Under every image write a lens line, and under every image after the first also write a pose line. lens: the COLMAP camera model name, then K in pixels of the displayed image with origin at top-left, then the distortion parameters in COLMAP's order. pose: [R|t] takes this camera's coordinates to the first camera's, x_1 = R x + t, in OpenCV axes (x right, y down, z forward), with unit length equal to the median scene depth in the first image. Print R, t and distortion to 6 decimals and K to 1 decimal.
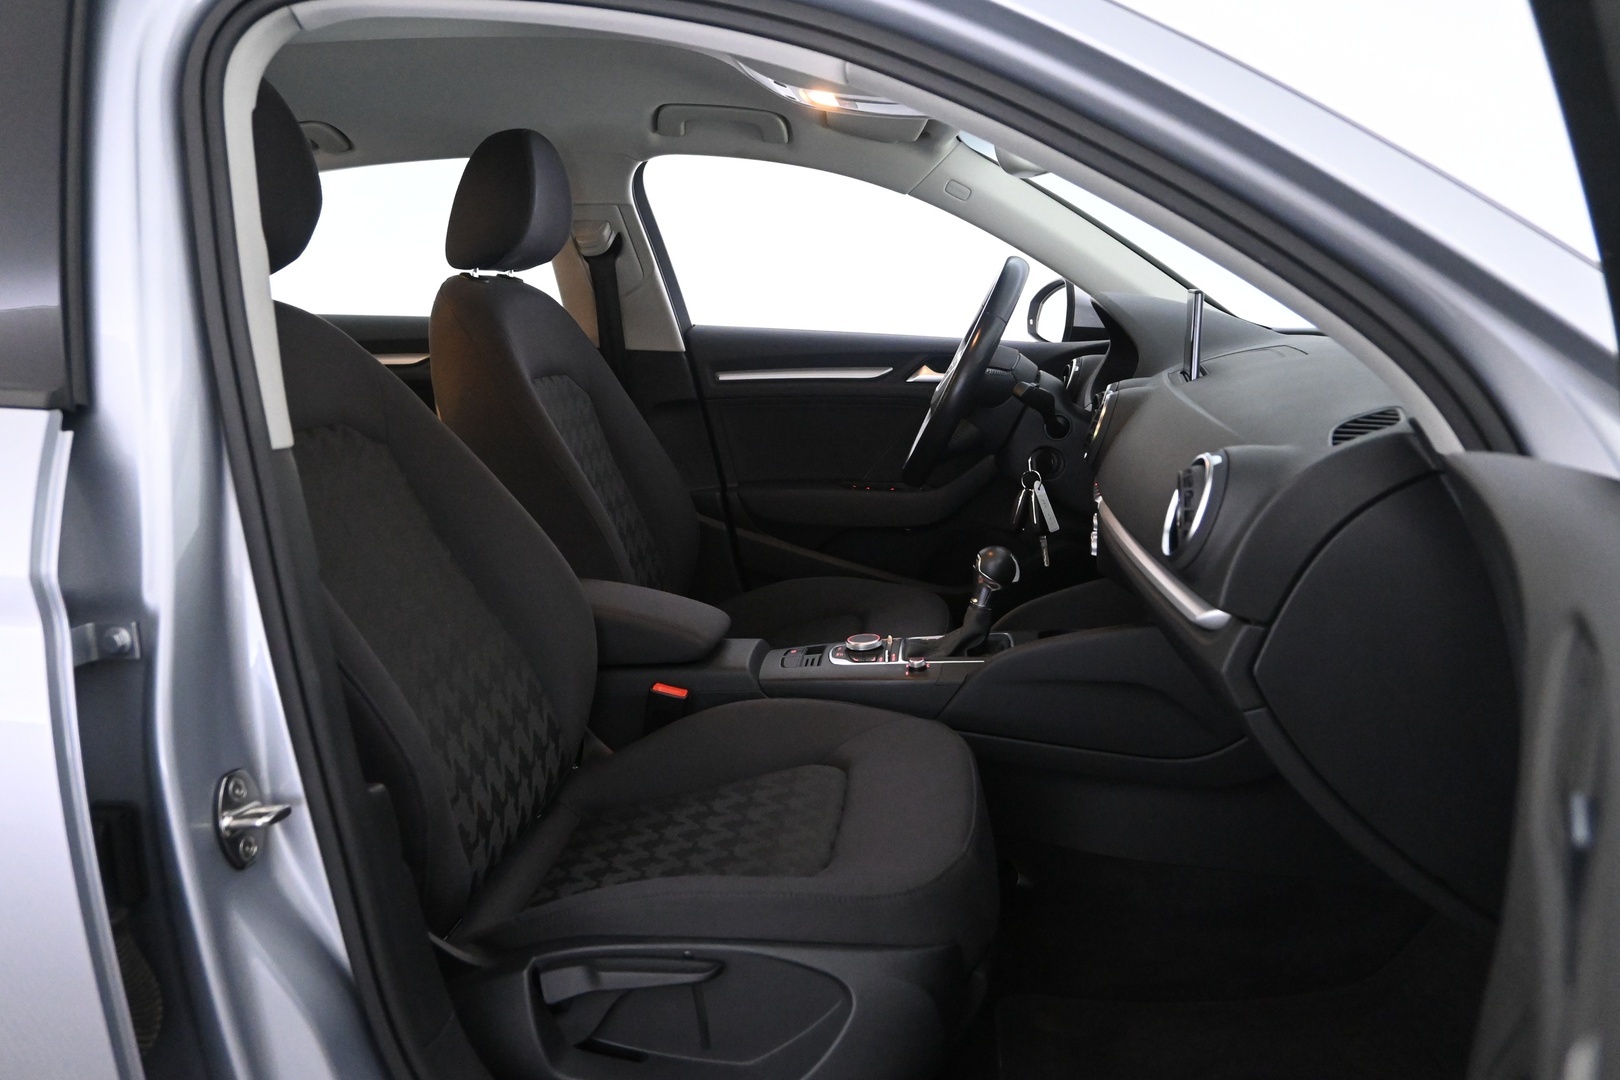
lens RADIAL K [[1232.2, 0, 810.0], [0, 1232.2, 540.0], [0, 0, 1]] dist [0.005946, -0.007279]
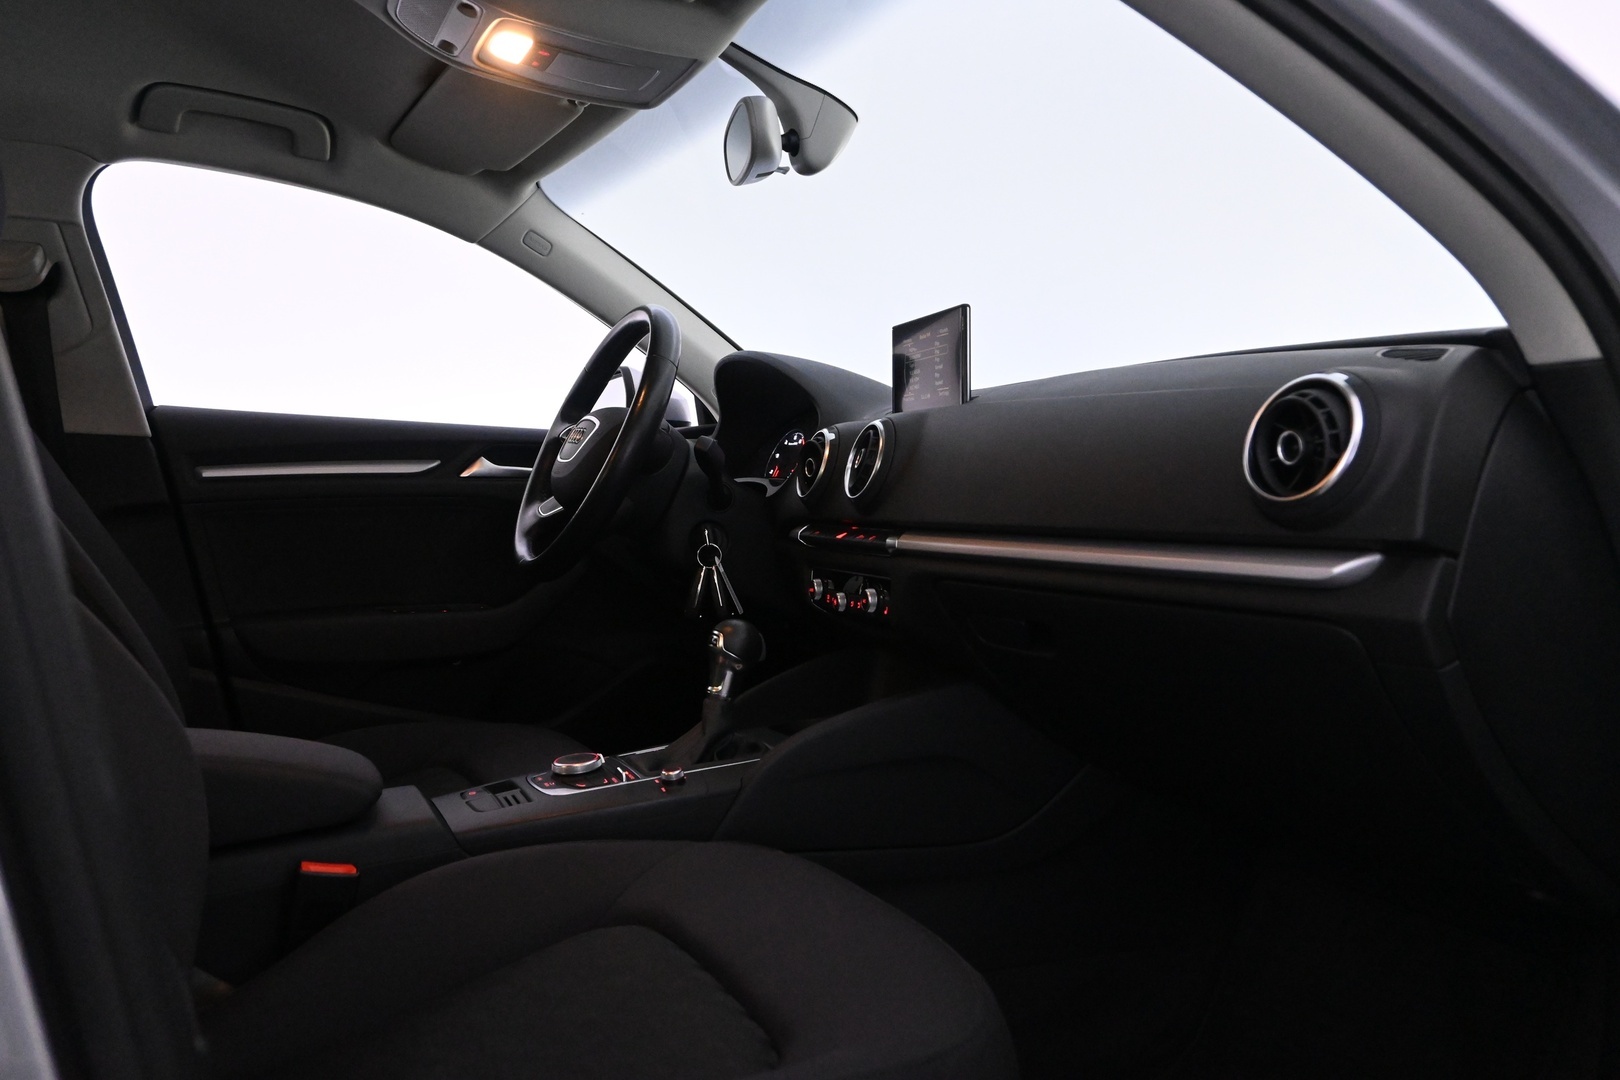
lens RADIAL K [[1232.2, 0, 810.0], [0, 1232.2, 540.0], [0, 0, 1]] dist [0.005946, -0.007279]
pose [[0.844200, -0.030562, 0.535156, -0.186943], [0.115213, 0.985385, -0.125472, 0.048186], [-0.523499, 0.167580, 0.835383, 0.228040]]
